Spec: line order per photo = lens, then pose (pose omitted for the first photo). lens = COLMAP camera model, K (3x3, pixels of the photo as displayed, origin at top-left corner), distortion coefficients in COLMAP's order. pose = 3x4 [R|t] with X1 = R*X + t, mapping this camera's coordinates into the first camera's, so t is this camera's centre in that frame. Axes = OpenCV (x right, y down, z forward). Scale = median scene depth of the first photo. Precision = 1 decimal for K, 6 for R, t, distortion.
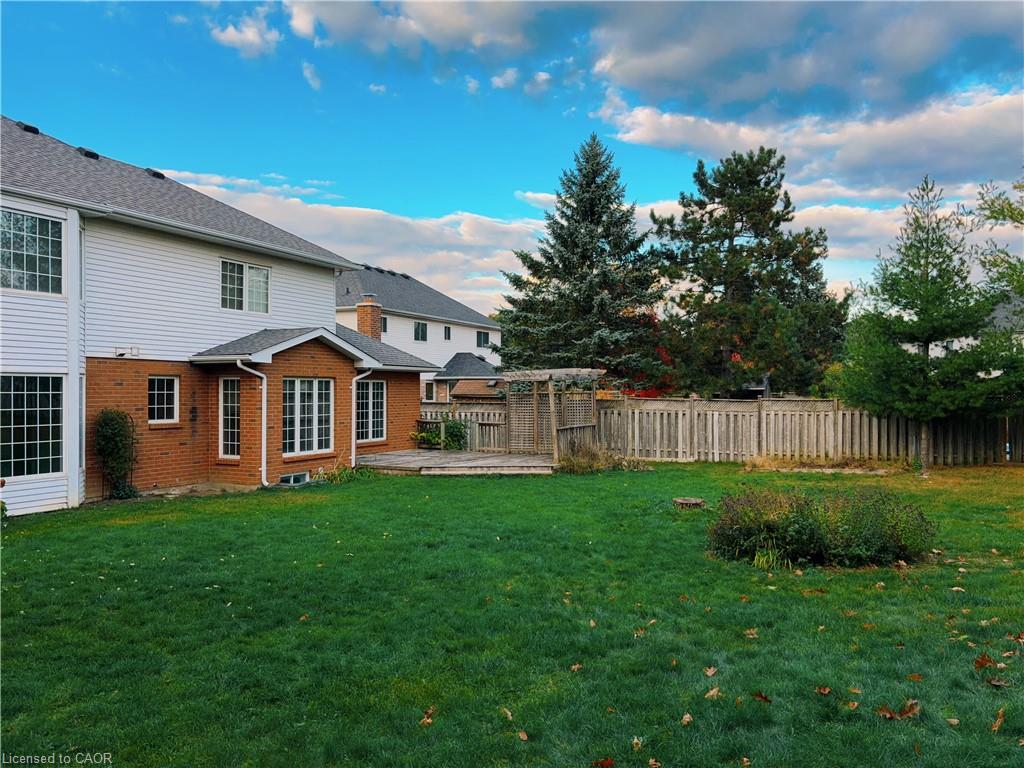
lens RADIAL K [[773.7, 0, 505.1], [0, 773.7, 387.0], [0, 0, 1]] dist [0.049412, -0.042027]
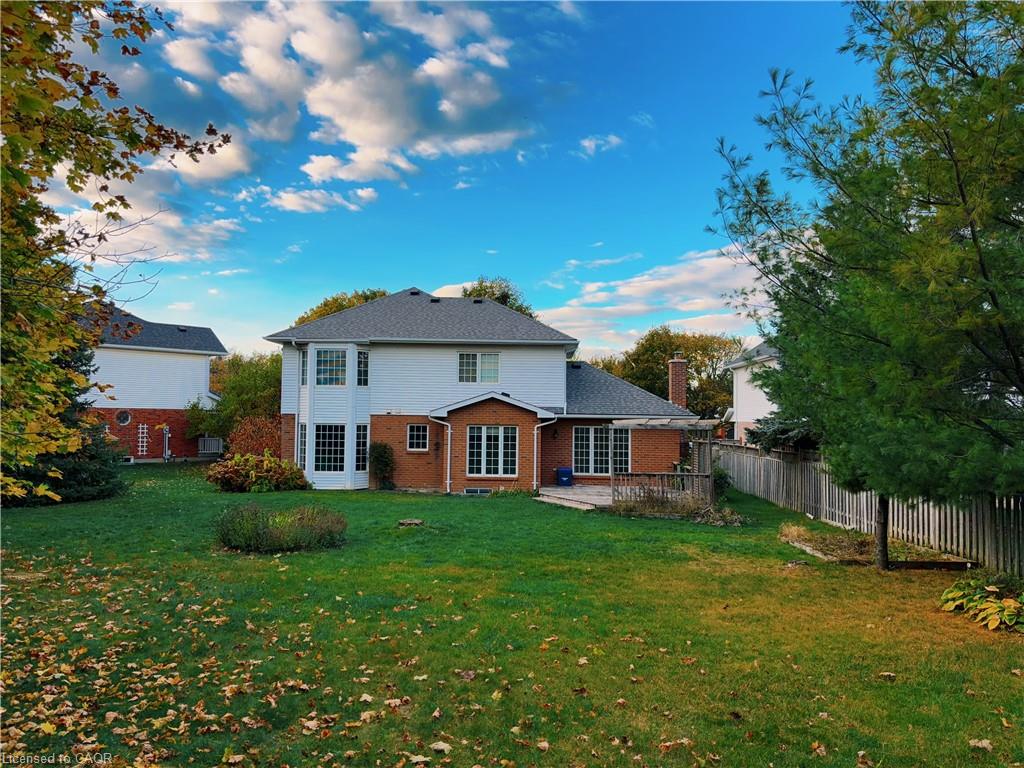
lens RADIAL K [[773.7, 0, 511.8], [0, 773.7, 382.6], [0, 0, 1]] dist [0.049412, -0.042027]
pose [[0.427281, -0.043859, -0.903054, 1.134296], [-0.007673, 0.998611, -0.052131, -0.016731], [0.904086, 0.029204, 0.426351, 0.401374]]
